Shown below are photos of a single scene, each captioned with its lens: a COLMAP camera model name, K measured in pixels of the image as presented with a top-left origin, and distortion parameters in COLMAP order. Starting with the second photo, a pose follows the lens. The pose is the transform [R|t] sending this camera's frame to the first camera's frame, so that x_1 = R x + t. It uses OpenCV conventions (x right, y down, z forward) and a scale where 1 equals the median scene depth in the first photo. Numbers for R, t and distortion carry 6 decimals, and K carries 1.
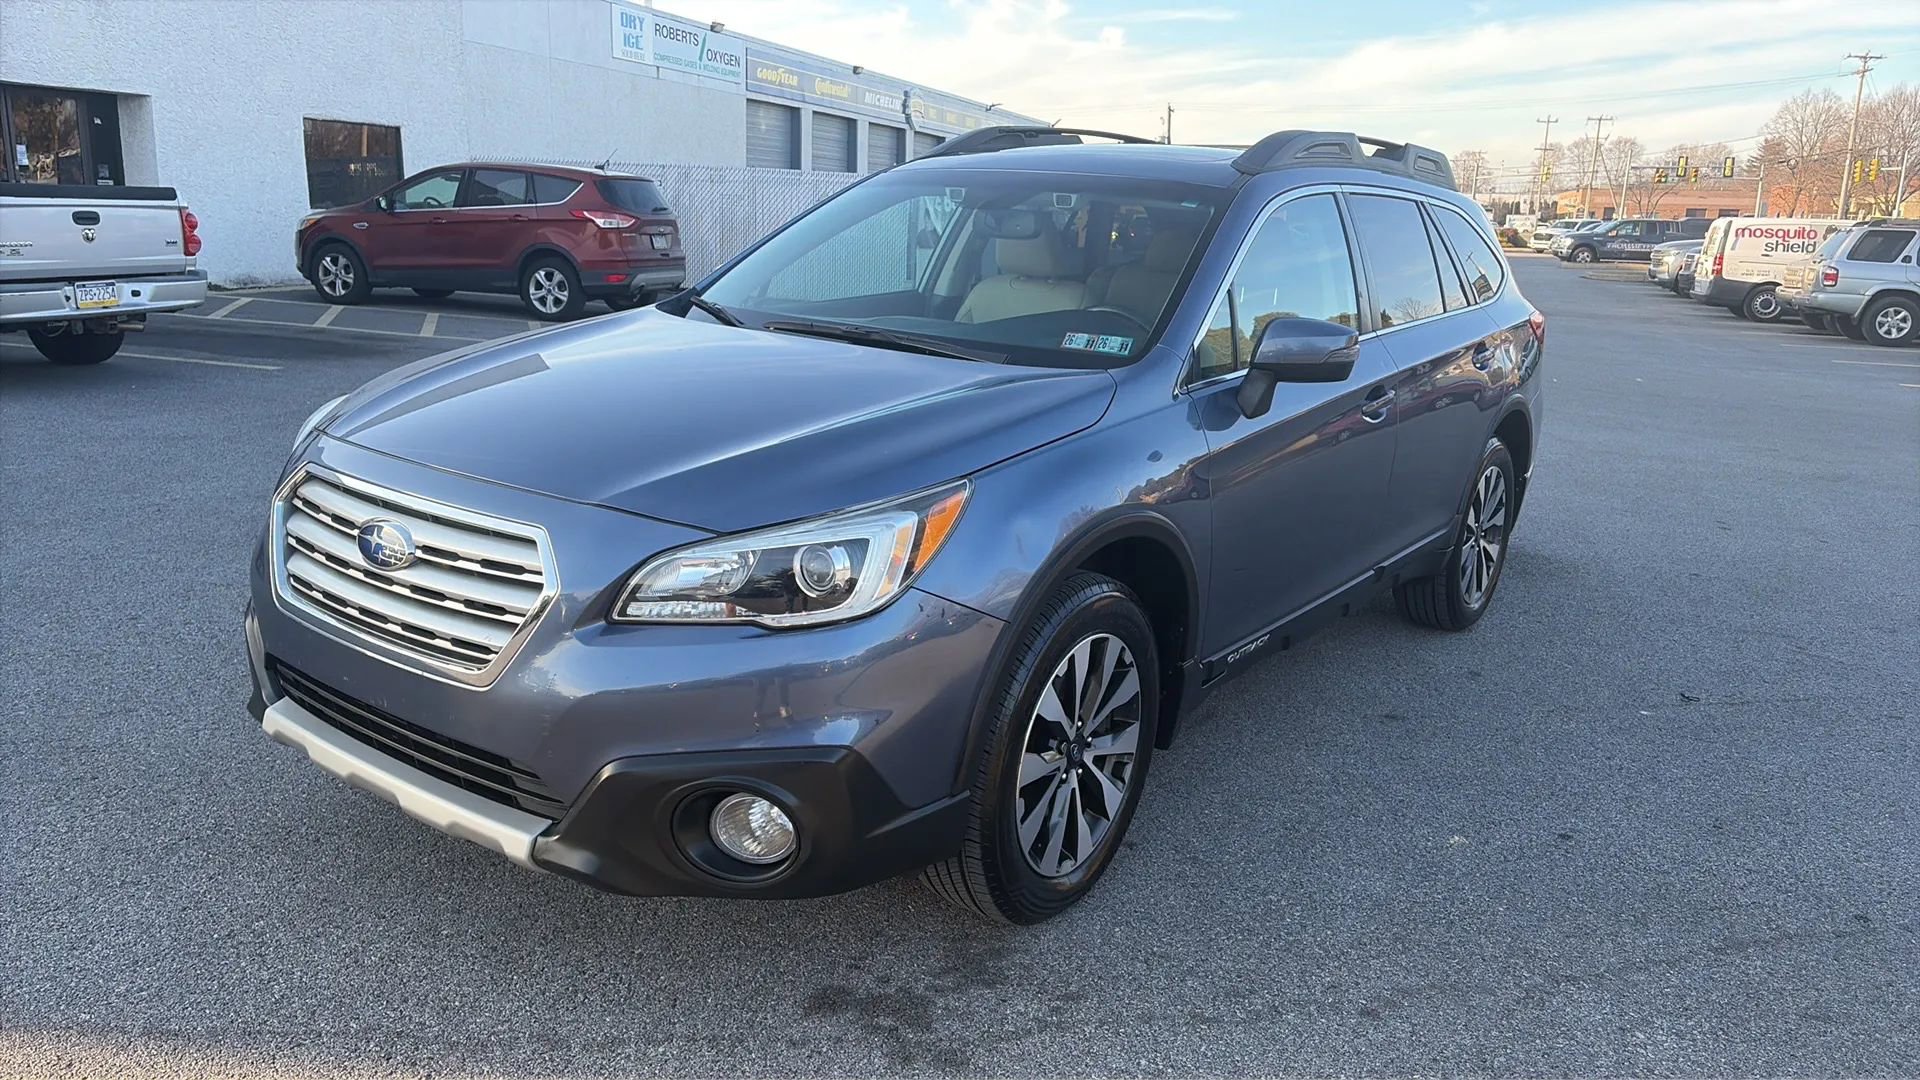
lens RADIAL K [[1395.5, 0, 947.5], [0, 1395.5, 532.8], [0, 0, 1]] dist [0.046536, -0.048649]
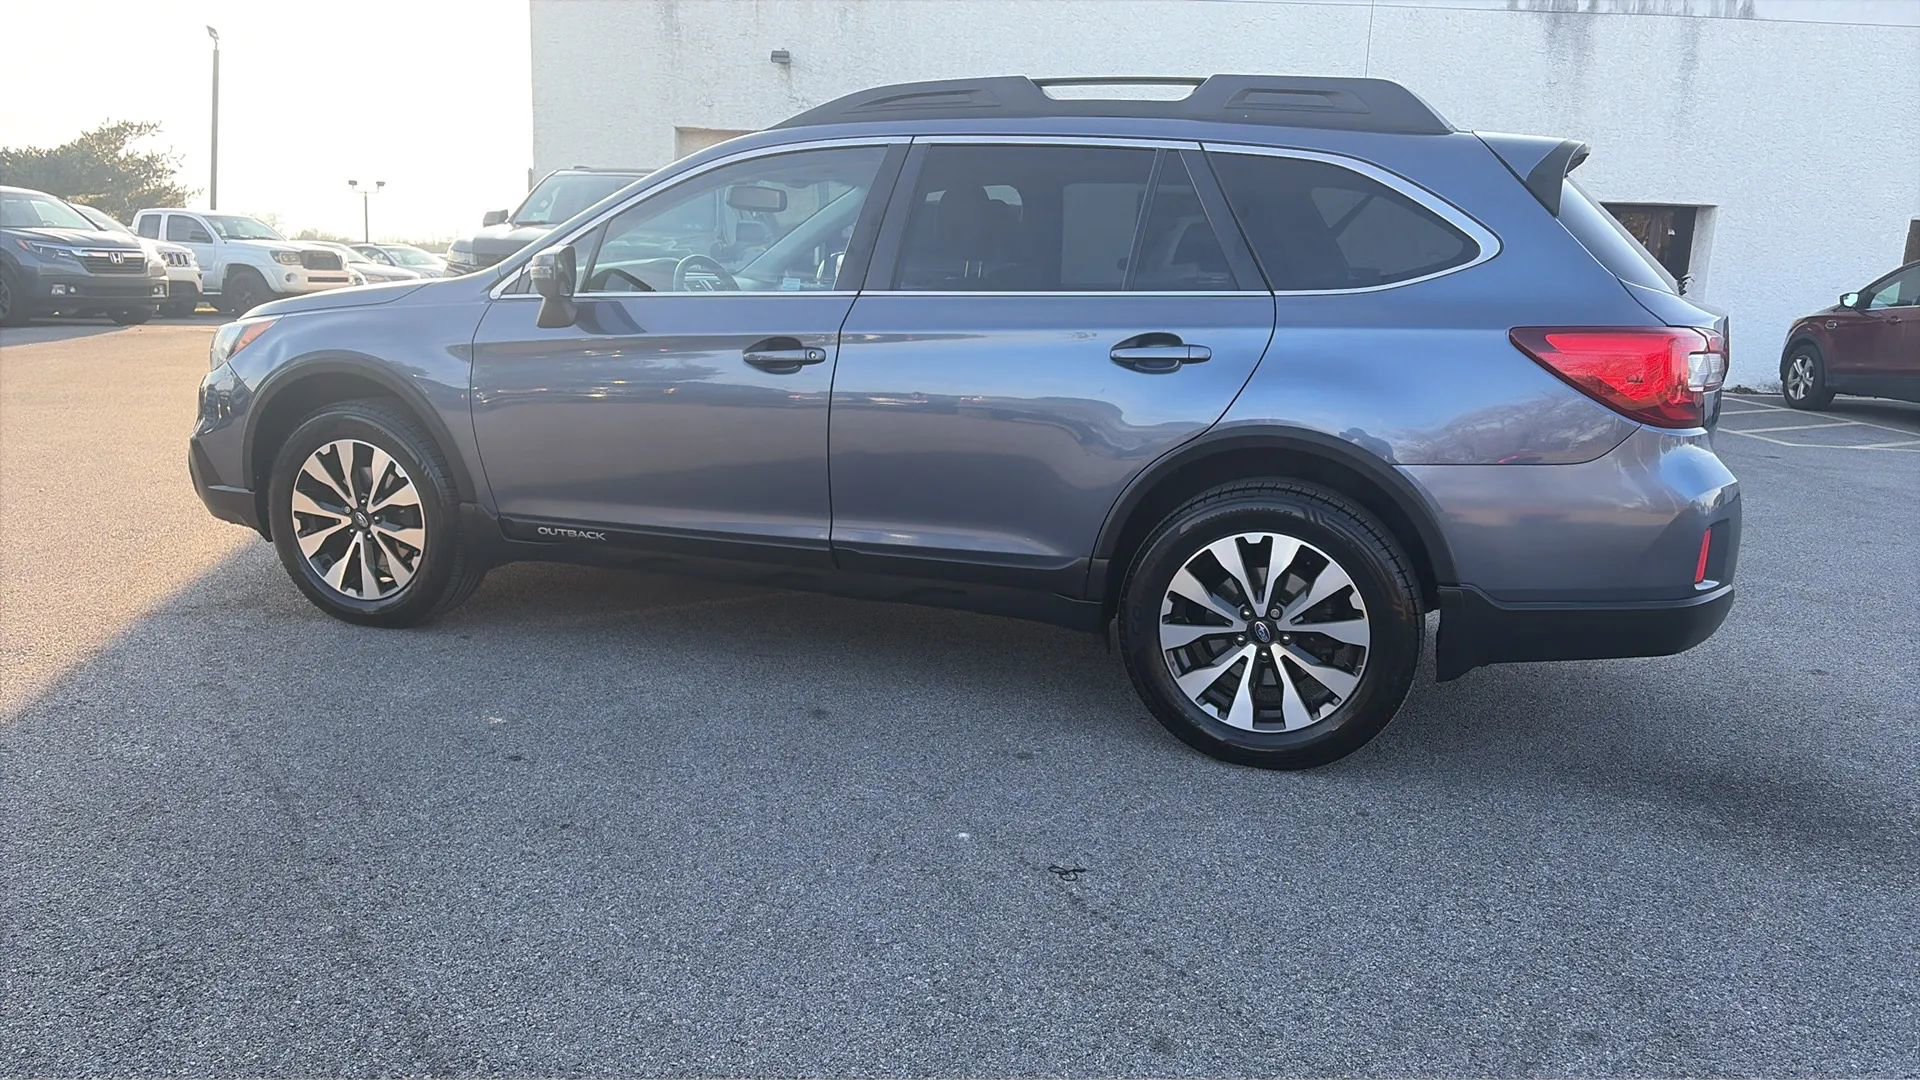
lens RADIAL K [[1395.5, 0, 947.5], [0, 1395.5, 532.8], [0, 0, 1]] dist [0.046536, -0.048649]
pose [[0.271490, 0.151404, -0.950458, 0.339474], [-0.247489, 0.965322, 0.083079, -0.022398], [0.930077, 0.212672, 0.299546, 0.225403]]
